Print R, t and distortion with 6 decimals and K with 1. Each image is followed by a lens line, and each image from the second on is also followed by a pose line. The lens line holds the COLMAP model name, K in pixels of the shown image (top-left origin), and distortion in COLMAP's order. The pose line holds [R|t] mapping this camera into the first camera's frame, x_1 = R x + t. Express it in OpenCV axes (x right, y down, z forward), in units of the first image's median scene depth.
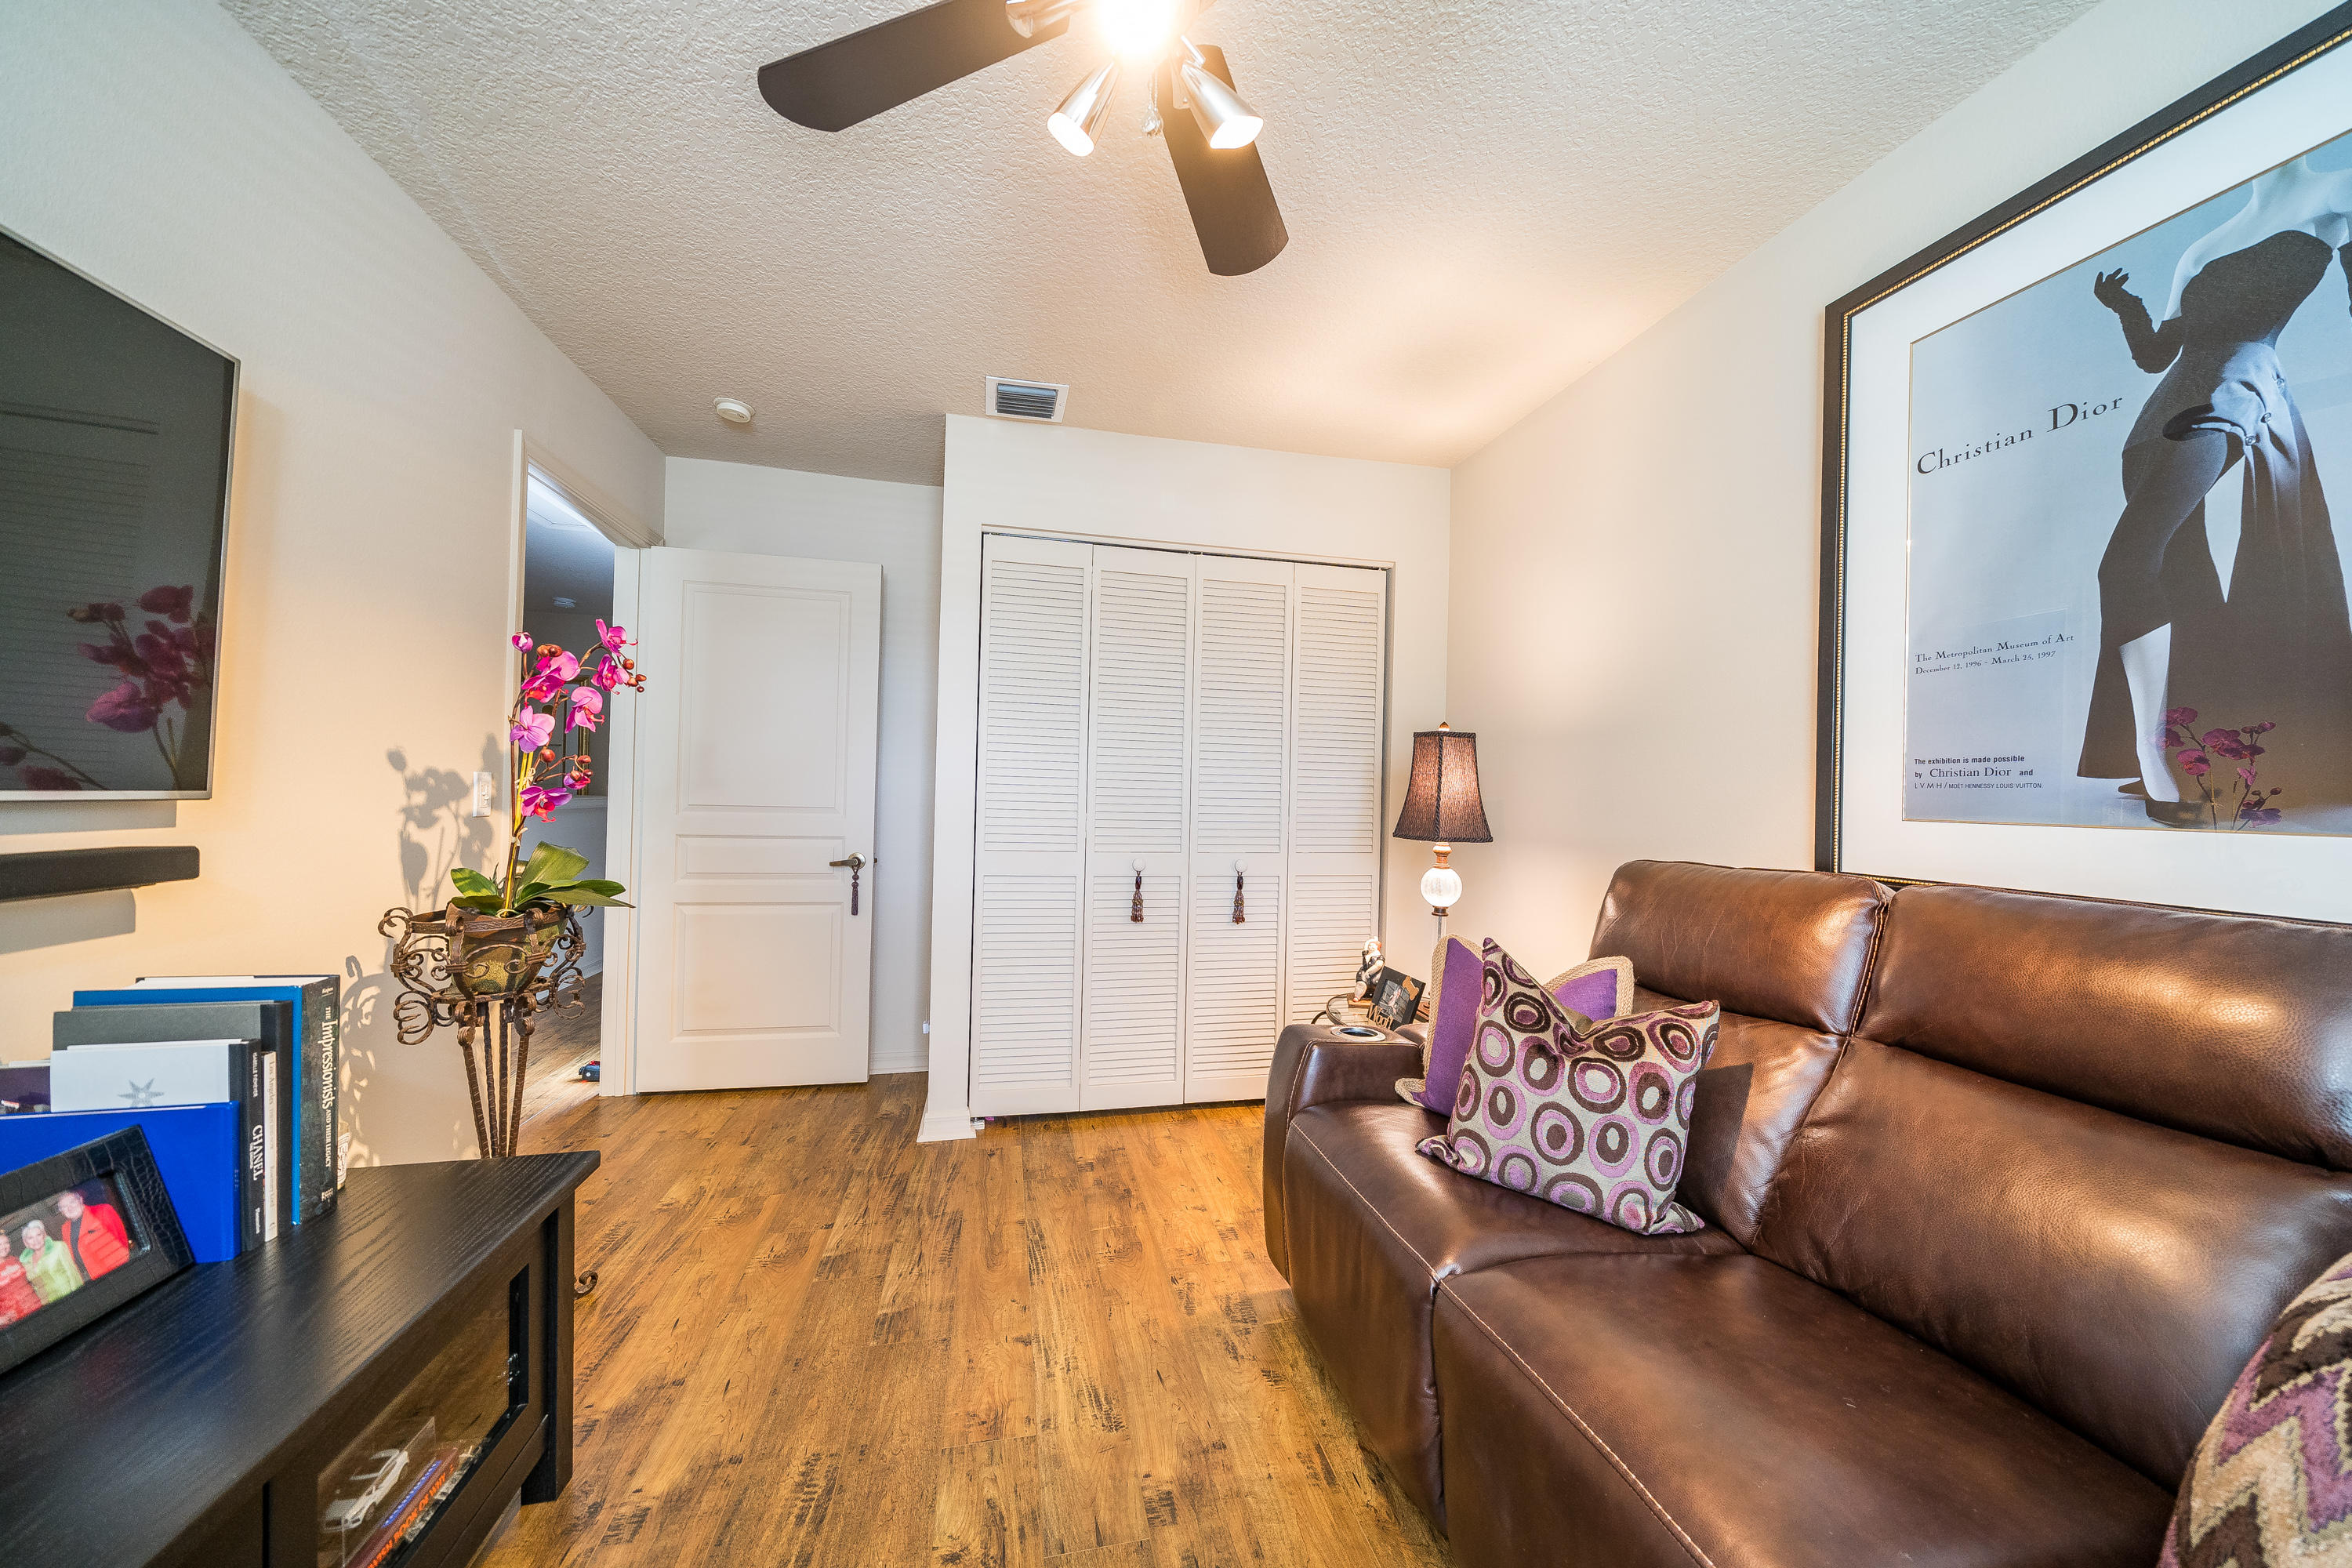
lens RADIAL K [[825.6, 0, 1189.6], [0, 825.6, 789.9], [0, 0, 1]] dist [-0.002338, -0.000135]
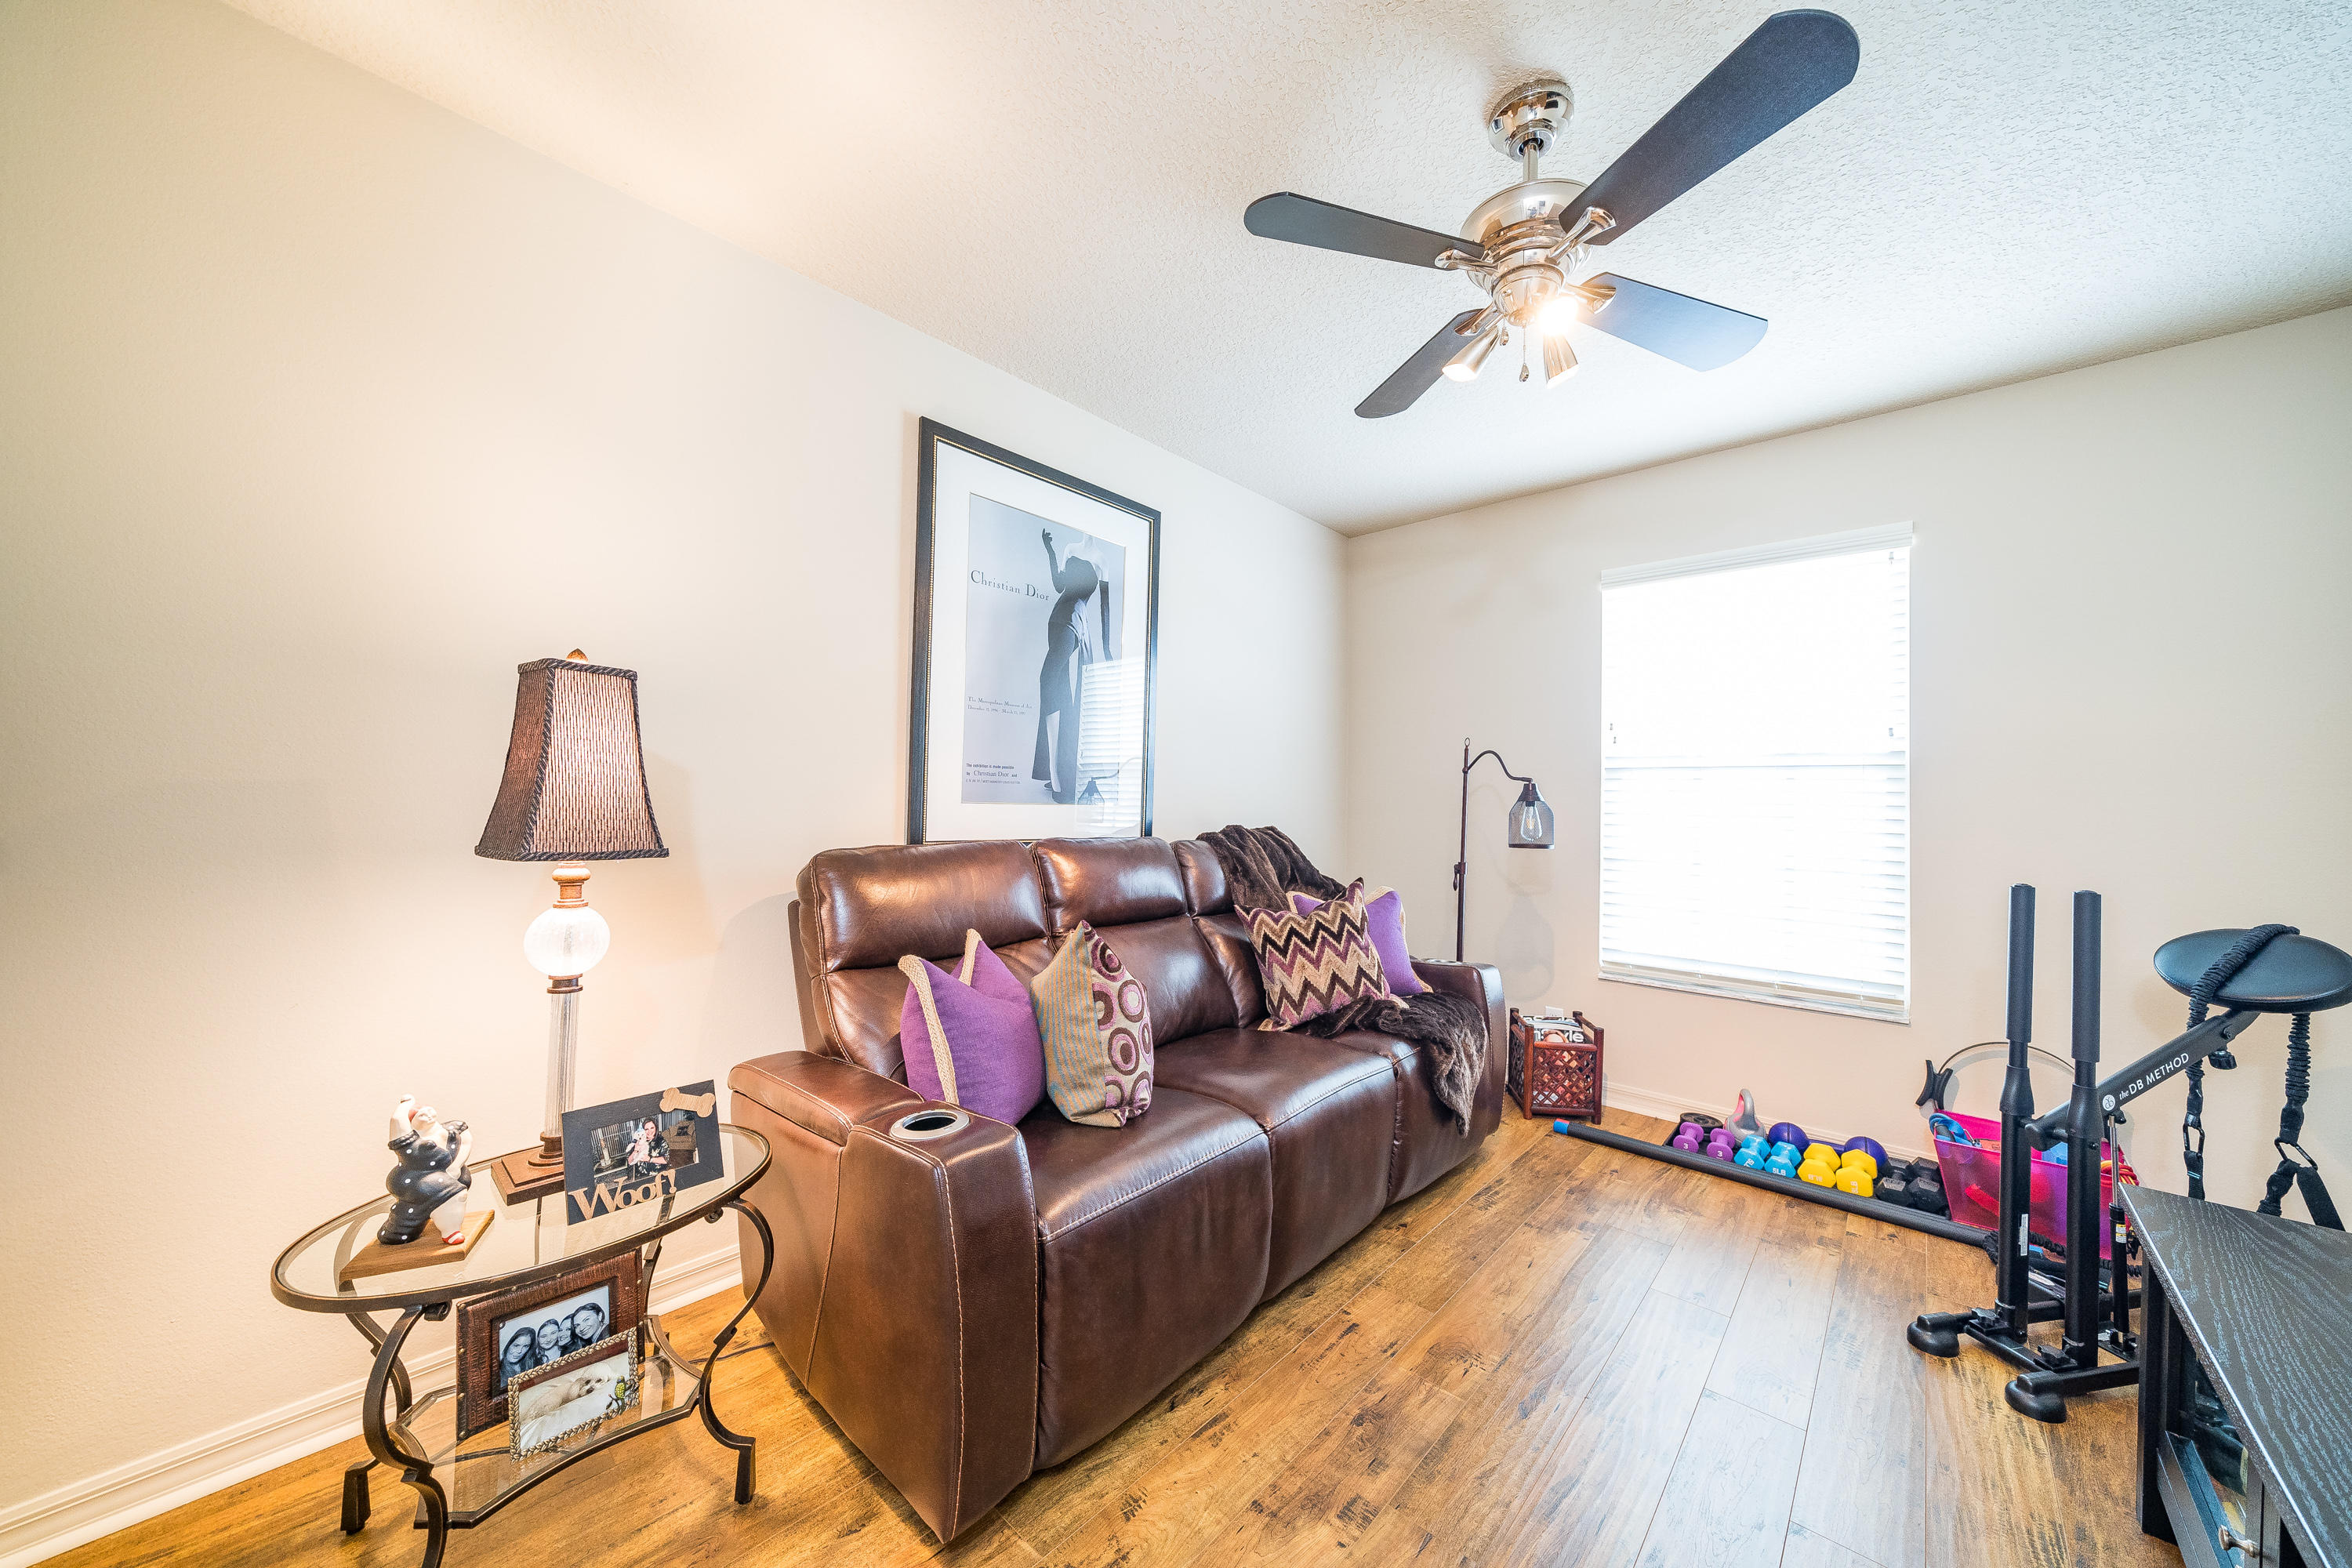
lens RADIAL K [[825.6, 0, 1186.5], [0, 825.6, 797.8], [0, 0, 1]] dist [-0.002338, -0.000135]
pose [[-0.576580, -0.021416, 0.816760, -0.652333], [-0.031487, 0.999496, 0.003980, 0.008164], [-0.816434, -0.023422, -0.576964, 1.618994]]
